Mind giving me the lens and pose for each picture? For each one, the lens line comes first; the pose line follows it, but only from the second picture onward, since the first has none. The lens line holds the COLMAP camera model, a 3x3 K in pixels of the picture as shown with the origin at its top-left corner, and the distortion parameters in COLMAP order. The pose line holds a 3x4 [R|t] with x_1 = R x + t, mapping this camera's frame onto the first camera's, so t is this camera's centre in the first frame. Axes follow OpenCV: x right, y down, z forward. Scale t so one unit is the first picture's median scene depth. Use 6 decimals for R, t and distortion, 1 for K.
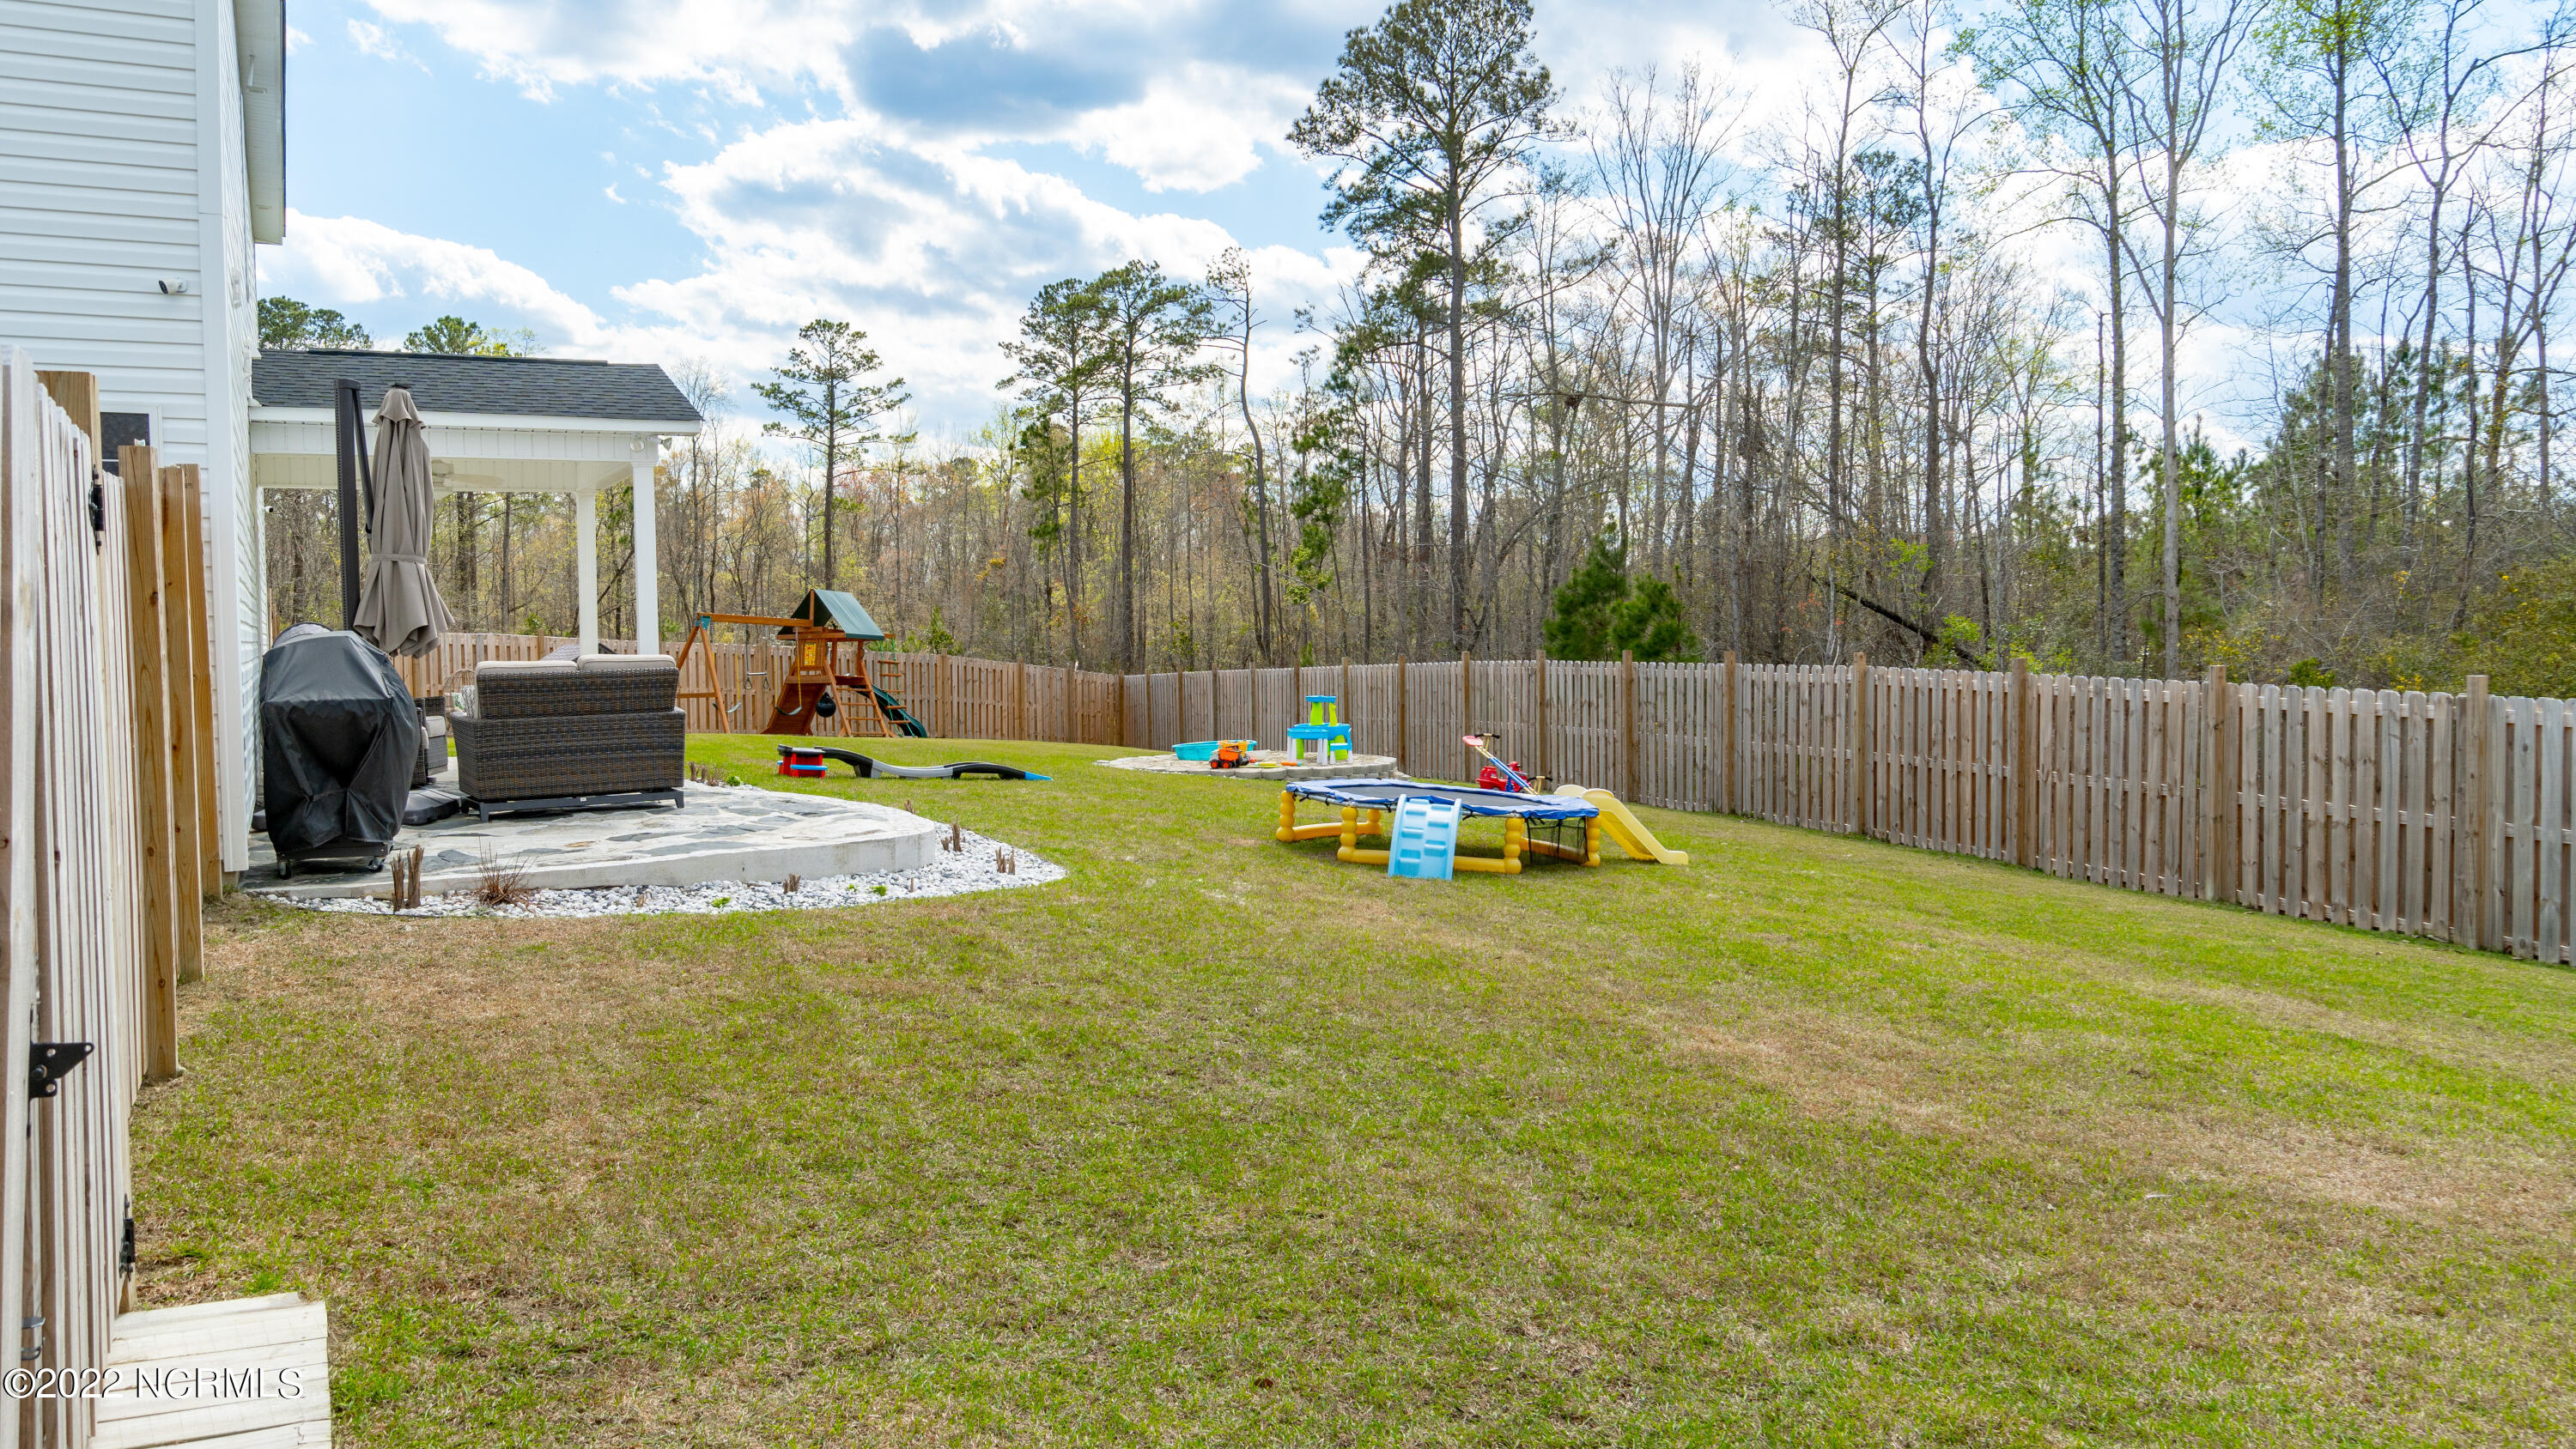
lens RADIAL K [[1997.4, 0, 1288.0], [0, 1997.4, 724.5], [0, 0, 1]] dist [0.003158, 0.005767]
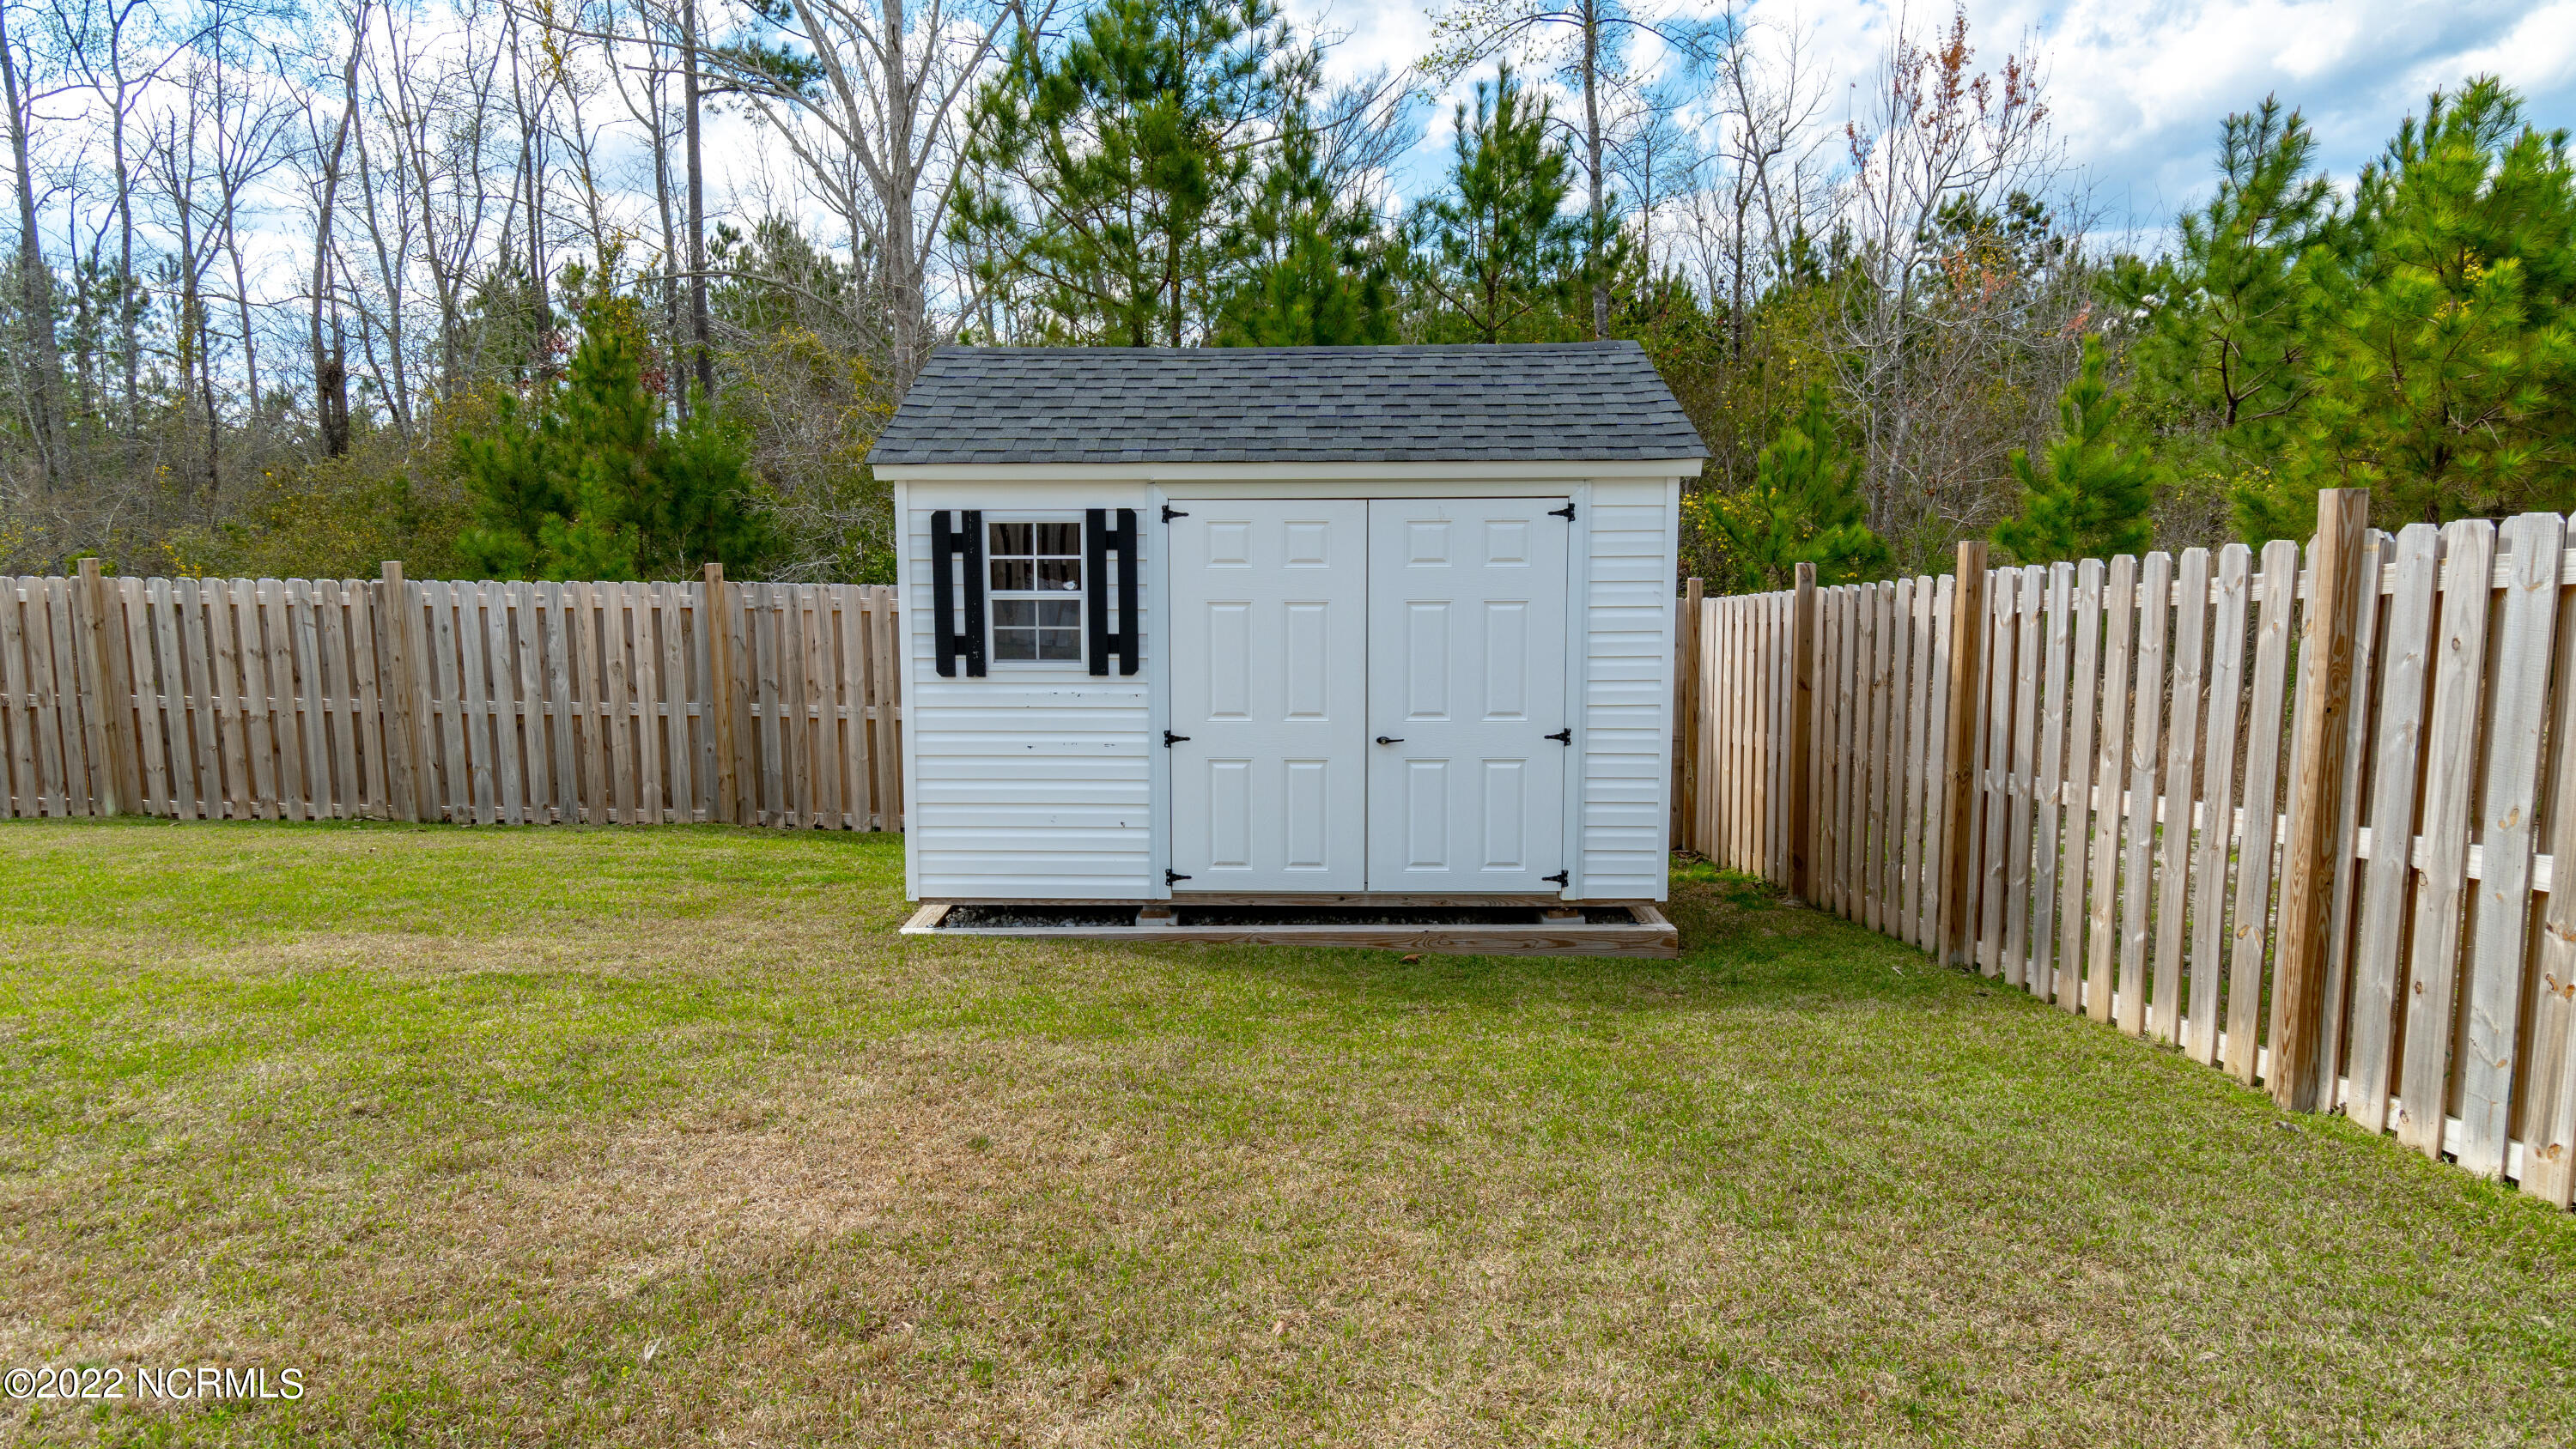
lens RADIAL K [[1599.0, 0, 1288.0], [0, 1599.0, 724.5], [0, 0, 1]] dist [-0.000251, -0.004623]
pose [[0.404963, -0.121021, 0.906288, 0.021809], [0.049136, 0.992650, 0.110597, -0.008739], [-0.913012, -0.000256, 0.407933, 0.223078]]
